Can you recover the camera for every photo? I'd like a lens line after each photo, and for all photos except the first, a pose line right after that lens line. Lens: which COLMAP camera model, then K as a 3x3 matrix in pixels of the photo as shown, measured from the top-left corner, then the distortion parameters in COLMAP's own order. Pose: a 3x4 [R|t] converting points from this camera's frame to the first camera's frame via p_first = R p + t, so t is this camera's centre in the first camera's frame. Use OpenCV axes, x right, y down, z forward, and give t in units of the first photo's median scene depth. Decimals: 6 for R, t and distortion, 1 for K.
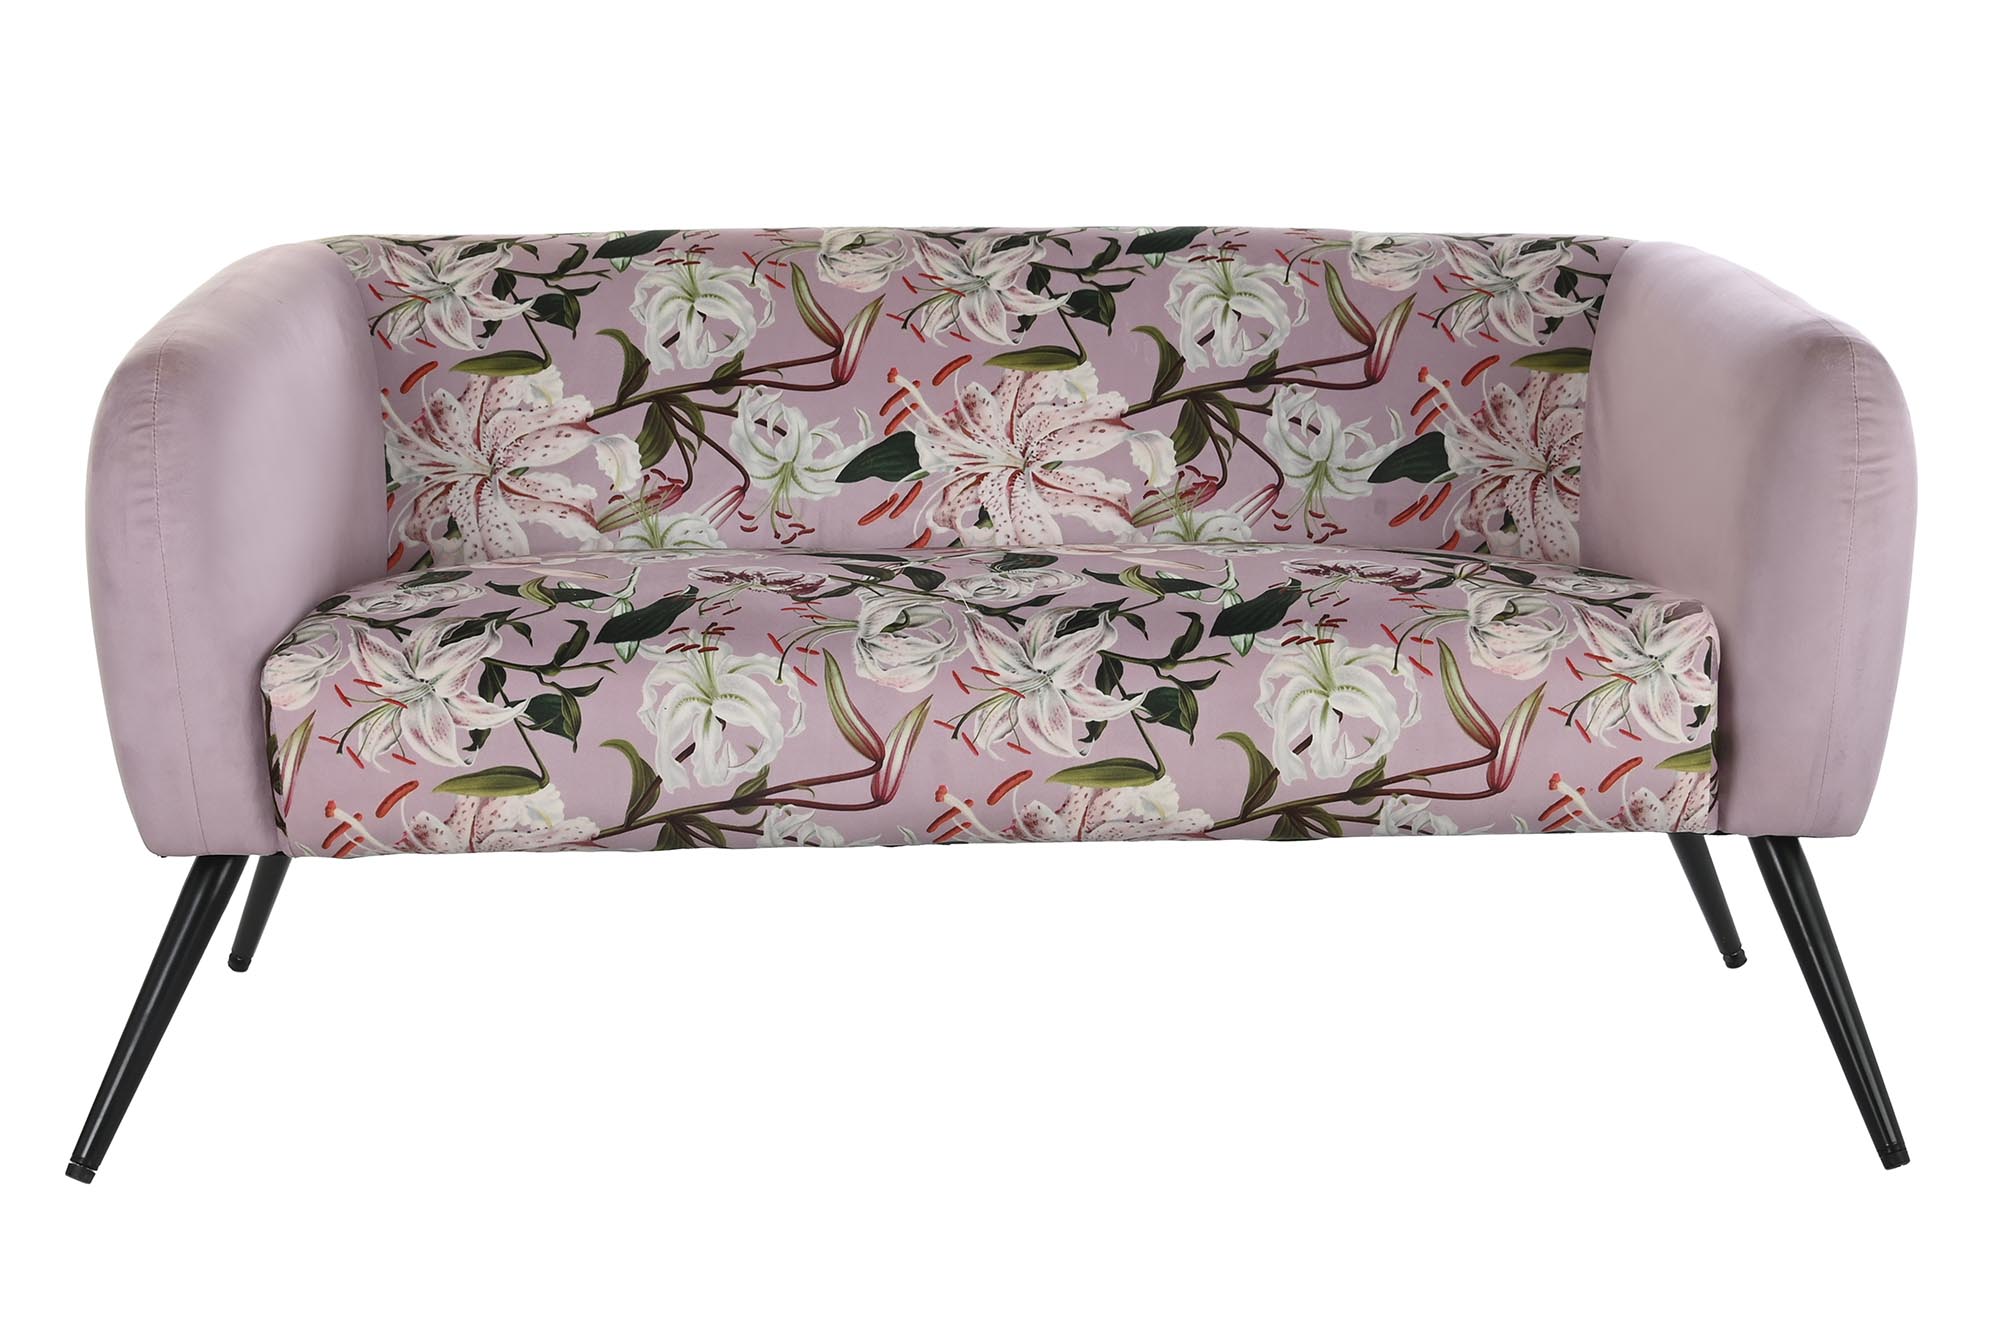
lens RADIAL K [[3453.9, 0, 1000.0], [0, 3453.9, 666.5], [0, 0, 1]] dist [-0.011601, -0.117688]
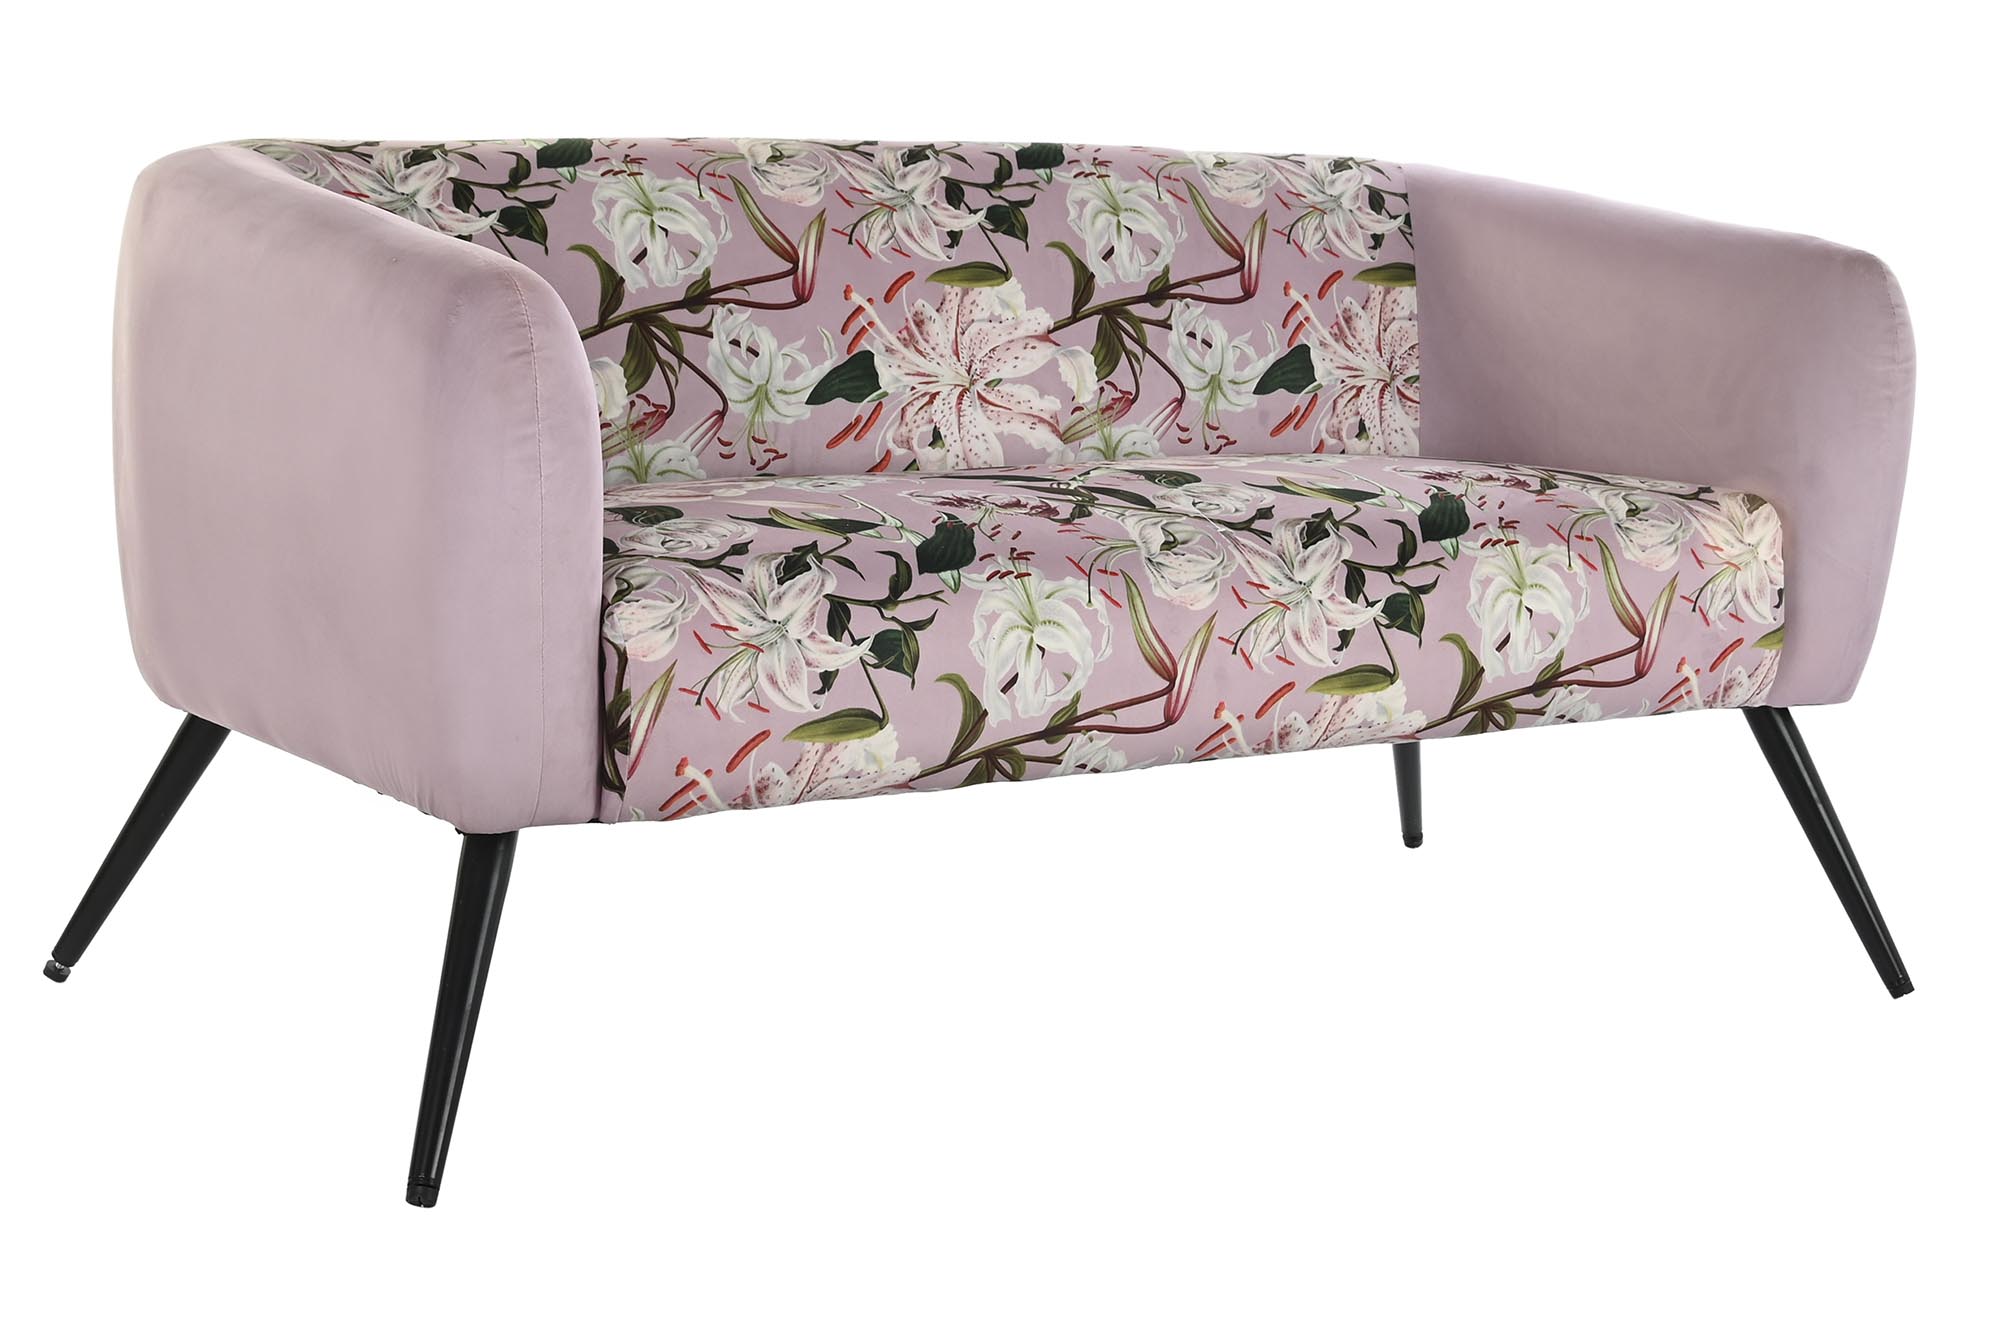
lens RADIAL K [[3453.9, 0, 1000.0], [0, 3453.9, 666.5], [0, 0, 1]] dist [-0.011601, -0.117688]
pose [[0.886152, -0.055726, 0.460032, -0.445456], [0.046190, 0.998421, 0.031968, -0.008841], [-0.461087, -0.007079, 0.887327, 0.123049]]
